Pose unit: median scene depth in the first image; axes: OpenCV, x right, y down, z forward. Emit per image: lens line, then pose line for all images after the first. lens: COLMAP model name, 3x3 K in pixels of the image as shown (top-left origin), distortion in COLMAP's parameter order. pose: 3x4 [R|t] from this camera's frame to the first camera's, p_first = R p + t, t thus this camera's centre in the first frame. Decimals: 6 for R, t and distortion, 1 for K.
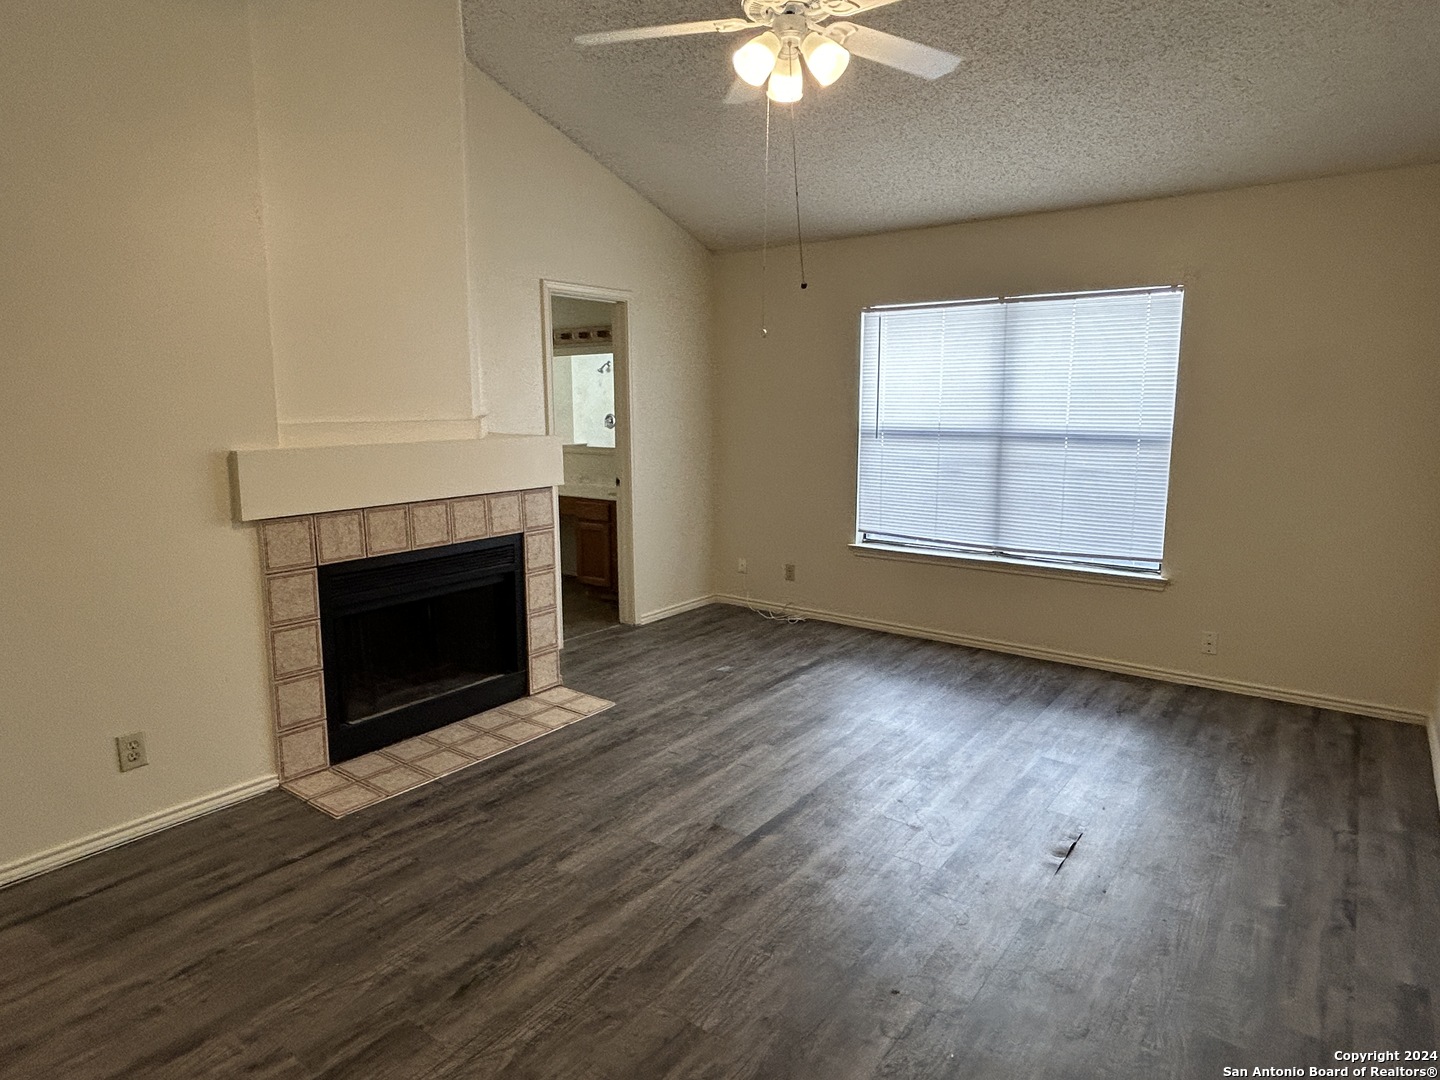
lens RADIAL K [[841.9, 0, 715.6], [0, 841.9, 533.1], [0, 0, 1]] dist [0.001775, -0.005635]
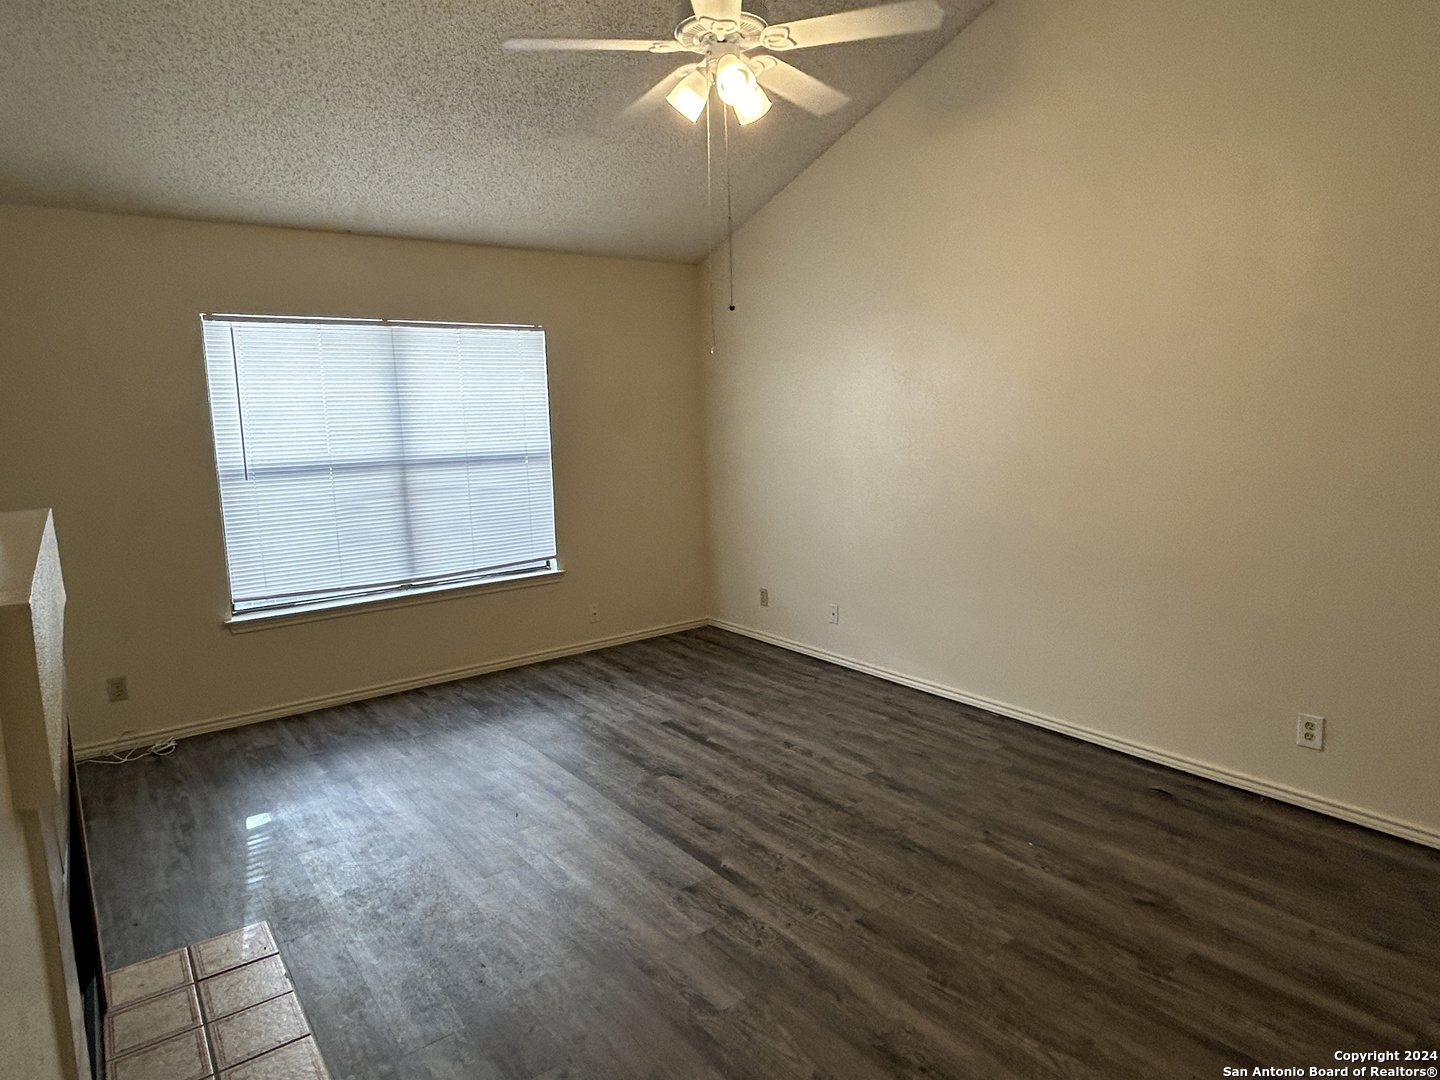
lens RADIAL K [[841.9, 0, 715.6], [0, 841.9, 533.1], [0, 0, 1]] dist [0.001775, -0.005635]
pose [[0.295493, -0.144483, 0.944356, -0.486526], [0.181832, 0.978933, 0.092877, -0.064698], [-0.937881, 0.144270, 0.315540, 0.387295]]
